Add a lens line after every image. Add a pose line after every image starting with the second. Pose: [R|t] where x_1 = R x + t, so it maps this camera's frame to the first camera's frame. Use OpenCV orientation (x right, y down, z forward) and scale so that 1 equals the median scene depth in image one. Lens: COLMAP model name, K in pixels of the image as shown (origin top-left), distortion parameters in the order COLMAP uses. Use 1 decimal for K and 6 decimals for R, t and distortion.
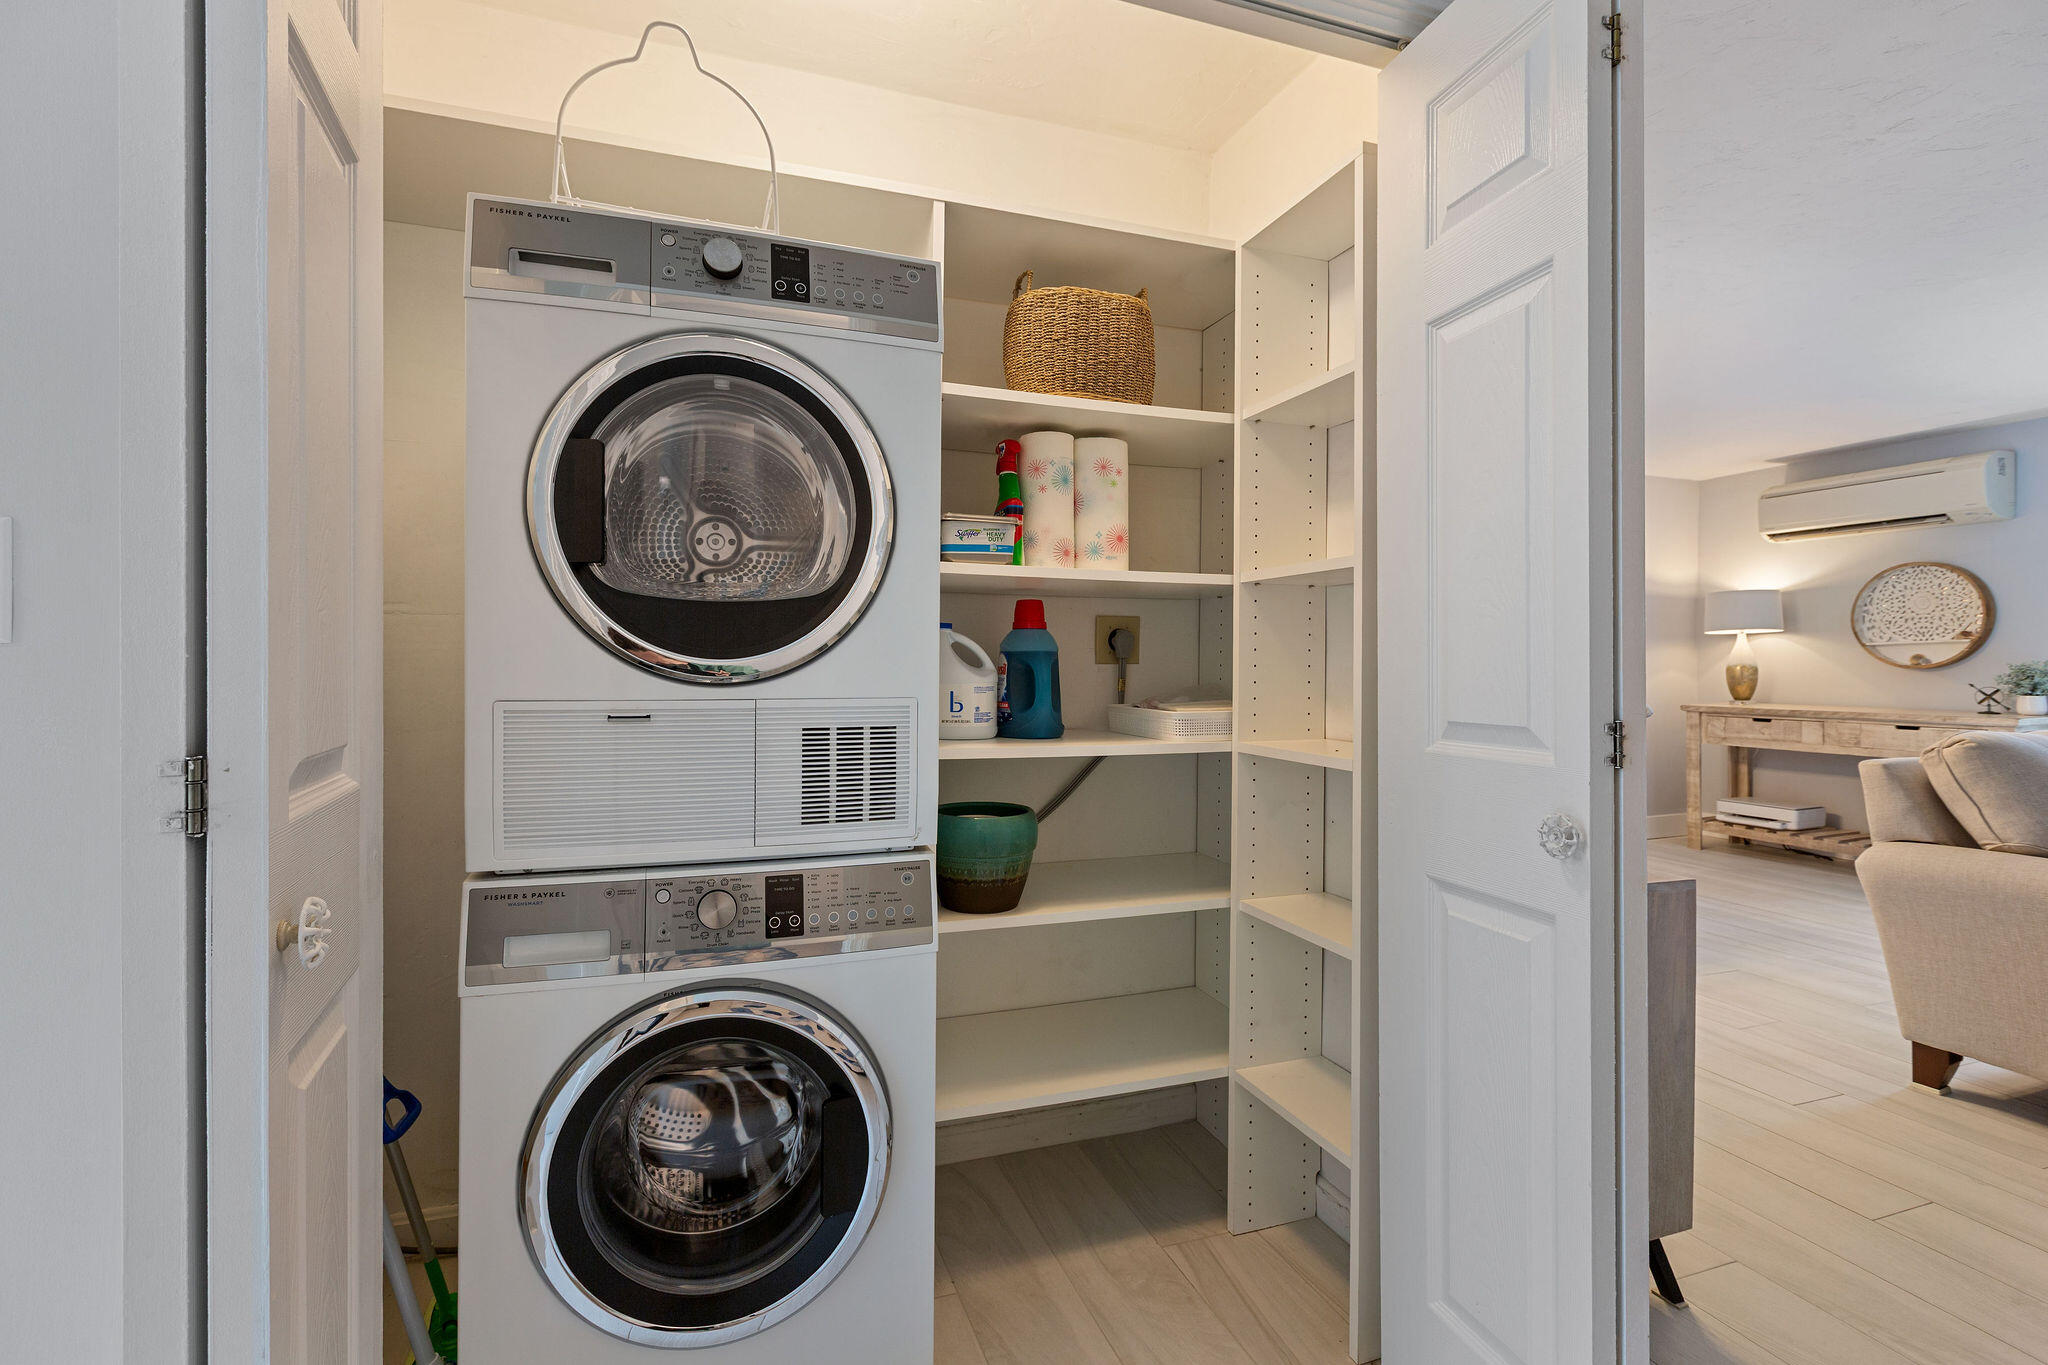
lens RADIAL K [[904.2, 0, 1012.2], [0, 904.2, 668.9], [0, 0, 1]] dist [-0.001265, 0.000044]
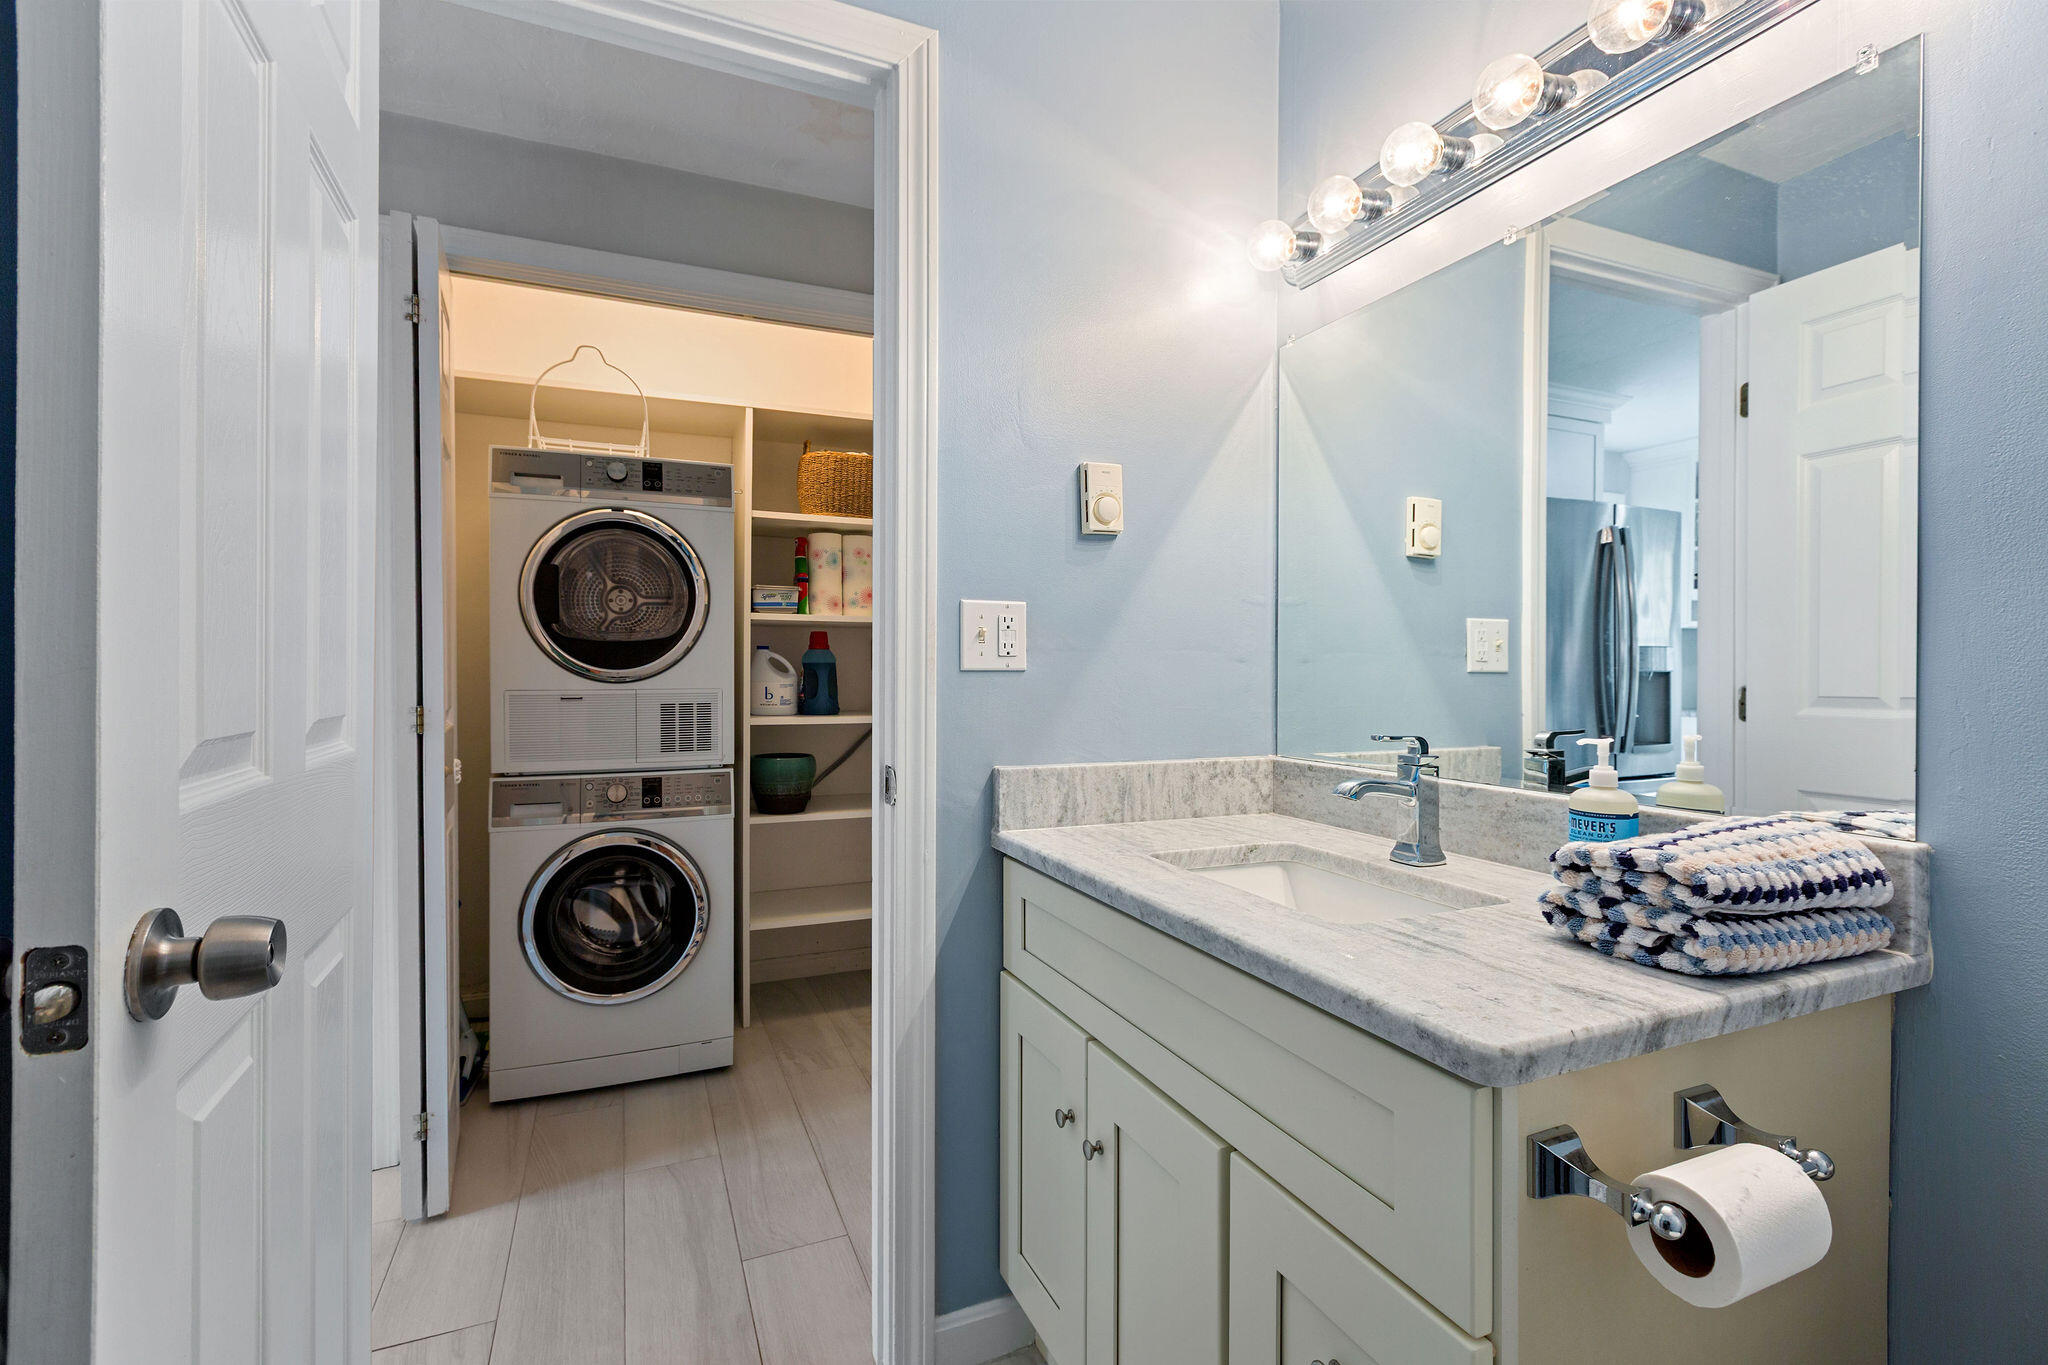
lens RADIAL K [[904.2, 0, 1023.8], [0, 904.2, 678.3], [0, 0, 1]] dist [-0.001265, 0.000044]
pose [[0.997163, -0.006337, 0.075006, 0.399211], [0.005862, 0.999961, 0.006555, 0.000599], [-0.075045, -0.006097, 0.997162, -1.004659]]
